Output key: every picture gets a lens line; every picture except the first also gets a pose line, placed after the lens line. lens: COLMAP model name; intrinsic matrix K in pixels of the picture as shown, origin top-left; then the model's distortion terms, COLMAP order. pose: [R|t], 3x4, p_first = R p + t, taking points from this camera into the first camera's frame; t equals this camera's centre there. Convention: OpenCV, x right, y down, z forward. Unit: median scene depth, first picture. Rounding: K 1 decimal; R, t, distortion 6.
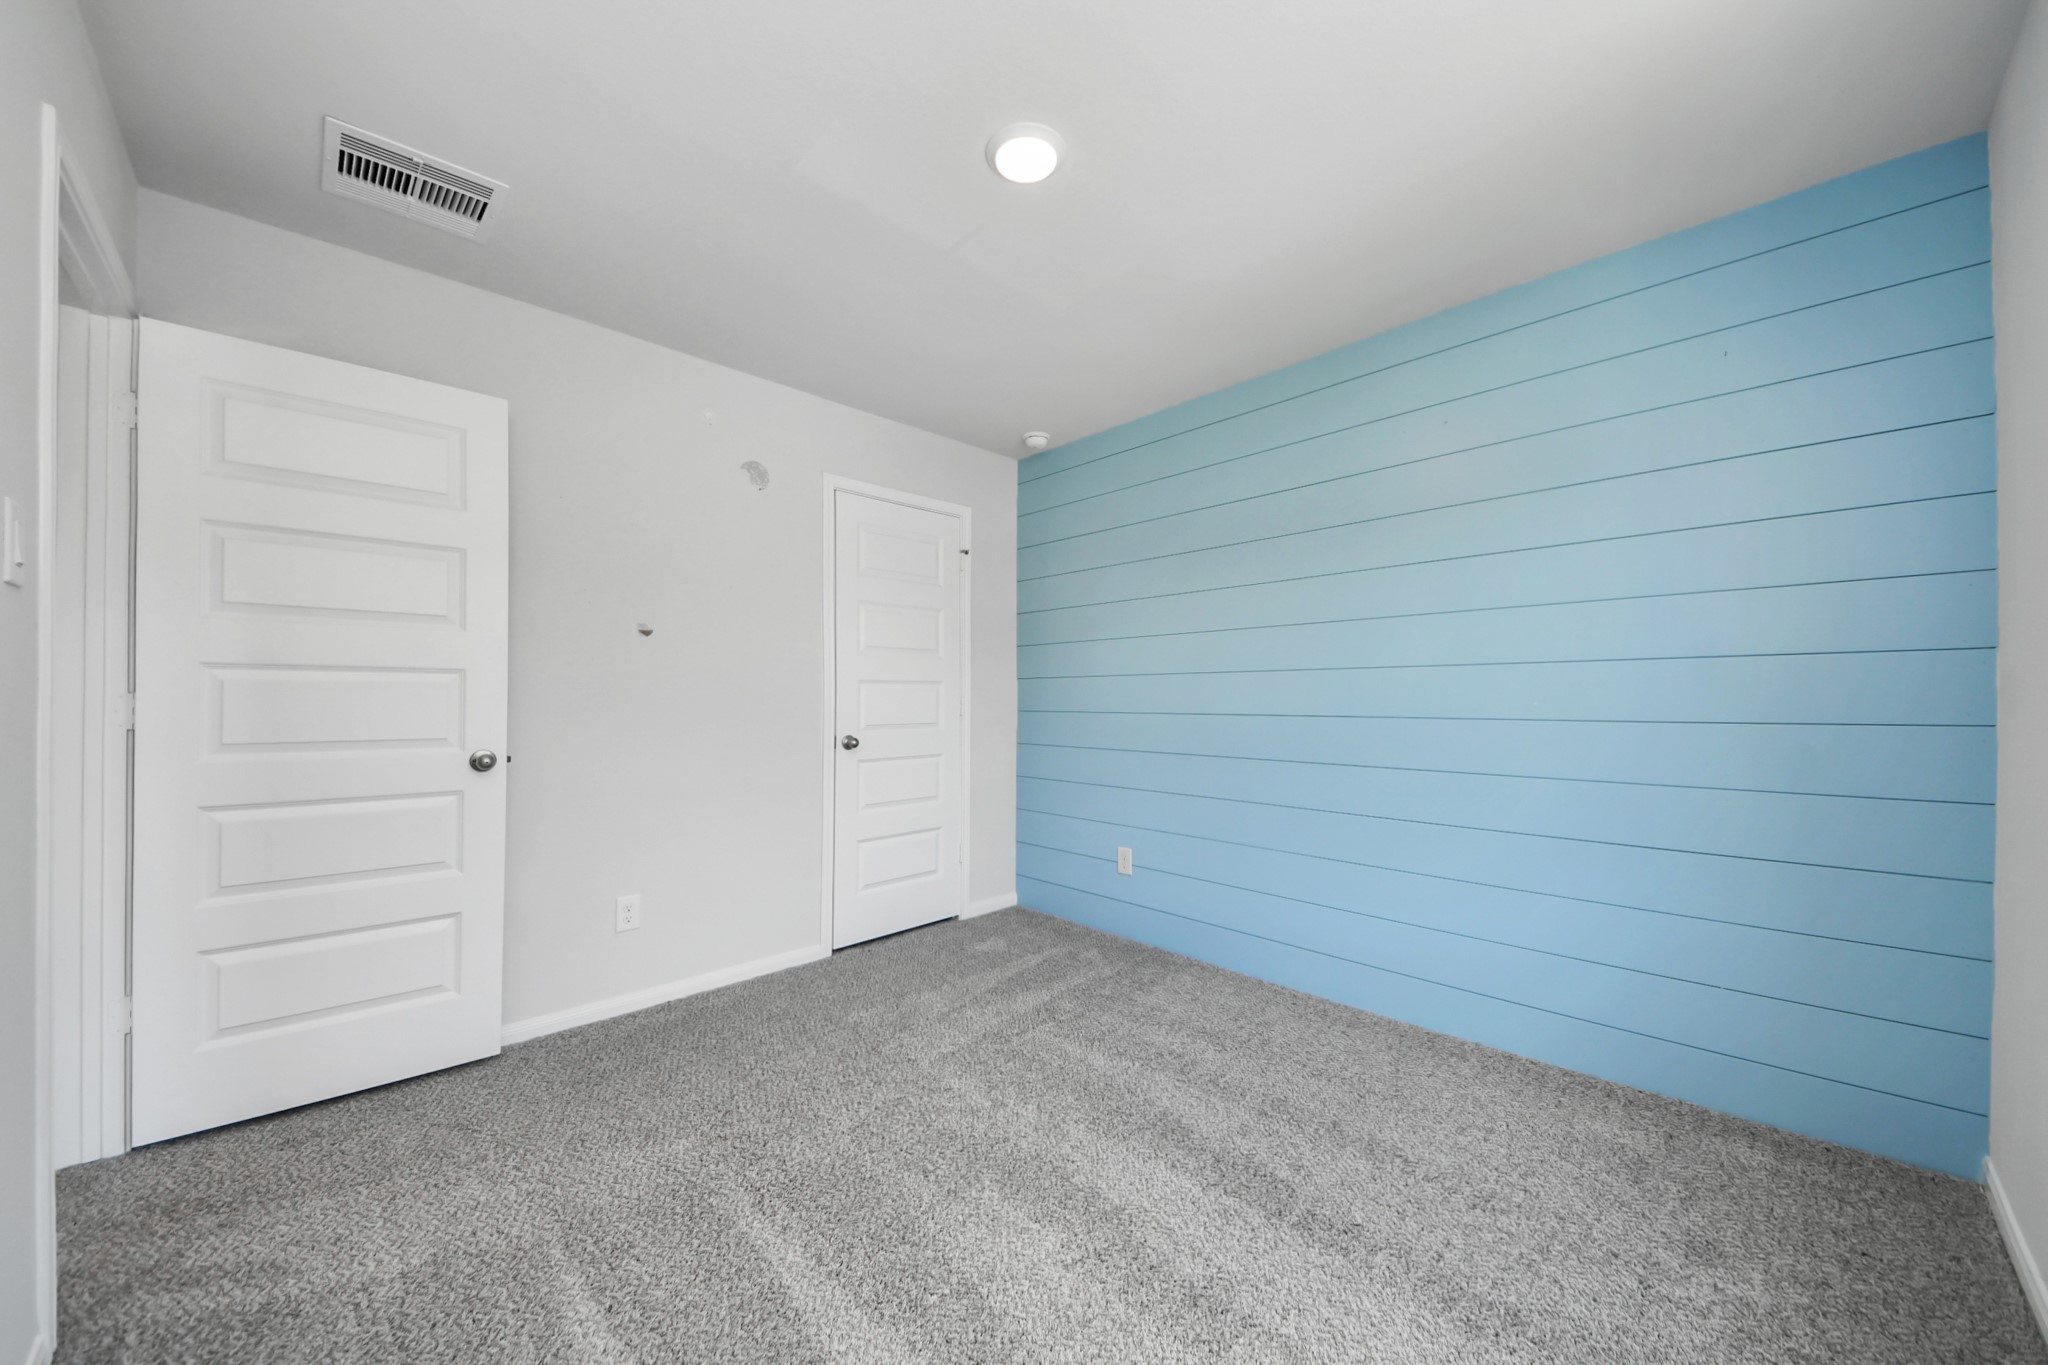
lens RADIAL K [[746.2, 0, 1029.8], [0, 746.2, 690.7], [0, 0, 1]] dist [0.006964, -0.005663]
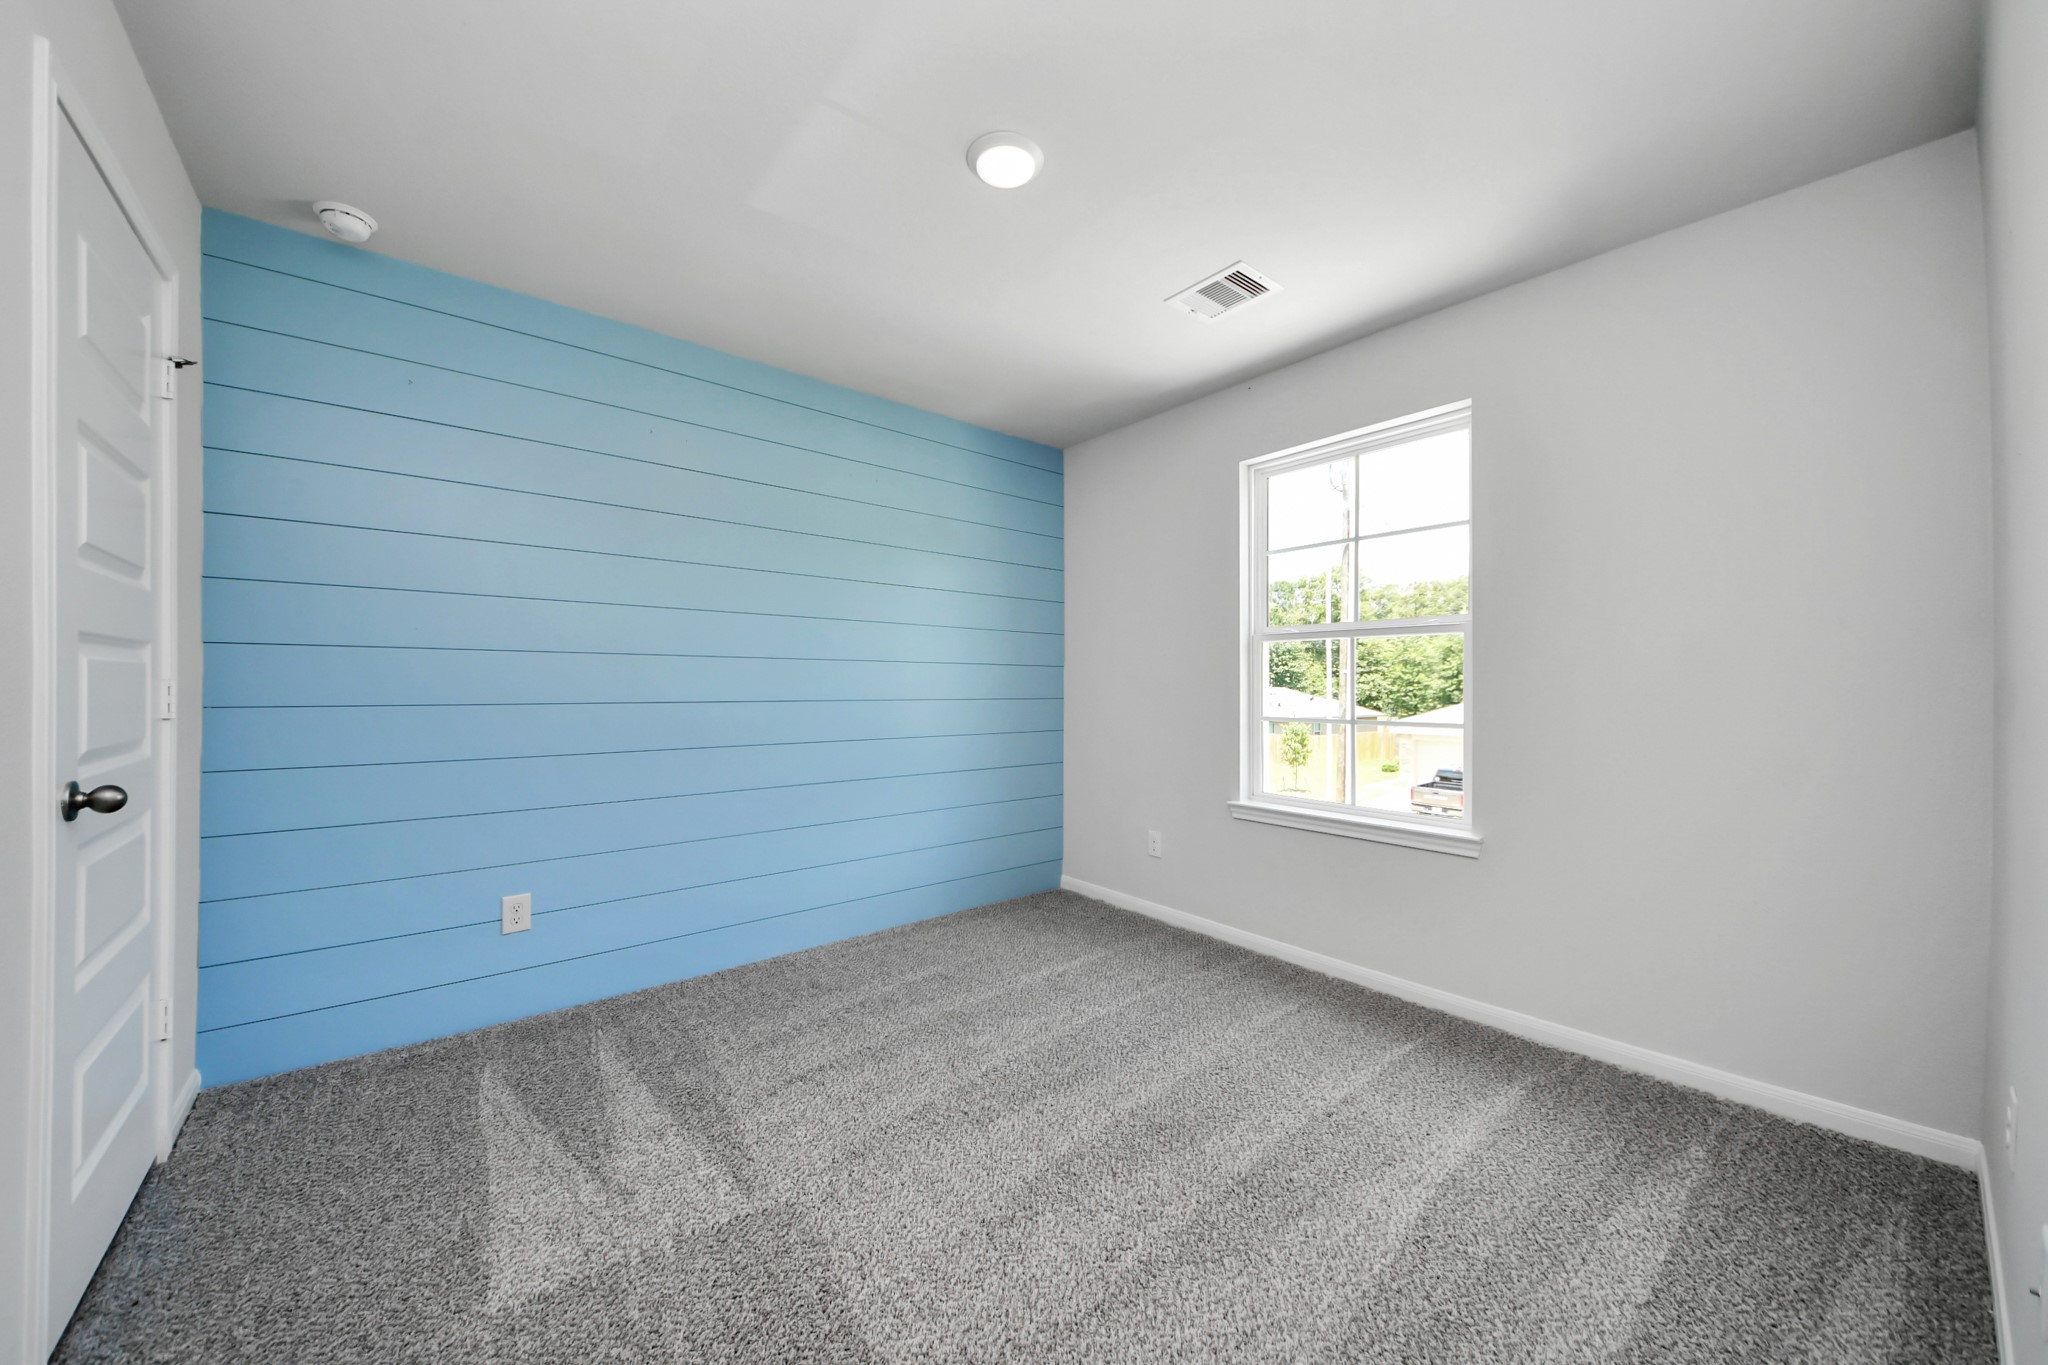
lens RADIAL K [[746.2, 0, 1029.8], [0, 746.2, 690.7], [0, 0, 1]] dist [0.006964, -0.005663]
pose [[0.020792, -0.005031, 0.999771, -0.678666], [-0.017466, 0.999833, 0.005395, 0.004616], [-0.999631, -0.017574, 0.020701, 0.593382]]
